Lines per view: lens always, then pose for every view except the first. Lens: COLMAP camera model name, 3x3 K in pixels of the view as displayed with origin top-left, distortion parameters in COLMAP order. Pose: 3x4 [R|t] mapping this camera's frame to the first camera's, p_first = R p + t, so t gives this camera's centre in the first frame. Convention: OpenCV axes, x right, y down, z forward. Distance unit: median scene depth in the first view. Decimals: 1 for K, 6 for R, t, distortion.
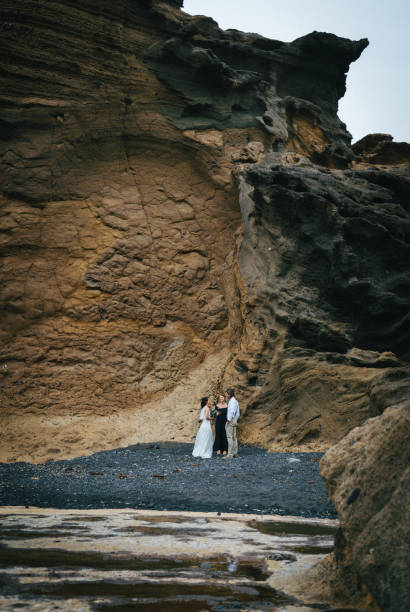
lens RADIAL K [[724.7, 0, 189.4], [0, 724.7, 318.8], [0, 0, 1]] dist [0.024283, -0.019757]
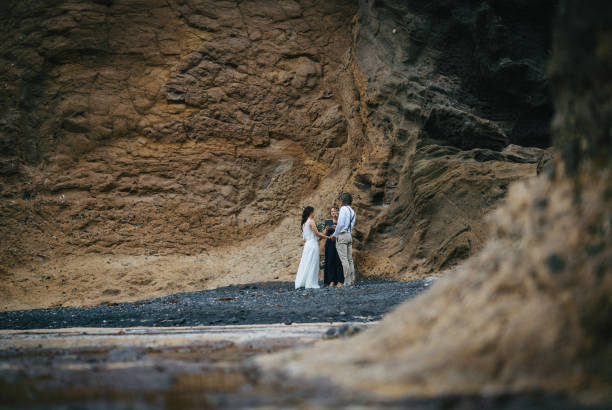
lens RADIAL K [[724.7, 0, 296.8], [0, 724.7, 207.3], [0, 0, 1]] dist [0.024283, -0.019757]
pose [[0.997416, -0.044420, -0.056465, 0.041286], [0.043716, 0.998951, -0.013655, 0.093735], [0.057012, 0.011151, 0.998311, 0.216402]]
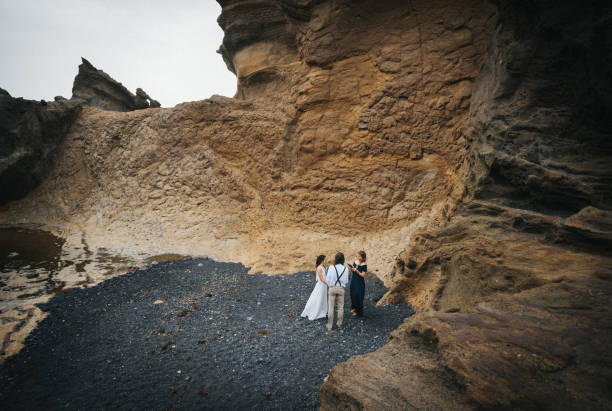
lens RADIAL K [[334.5, 0, 306.0], [0, 334.5, 205.5], [0, 0, 1]] dist [0.015400, -0.000420]
pose [[0.622442, 0.099611, -0.776301, 0.265655], [0.069061, 0.981009, 0.181252, -0.025390], [0.779613, -0.166431, 0.603742, 0.579124]]
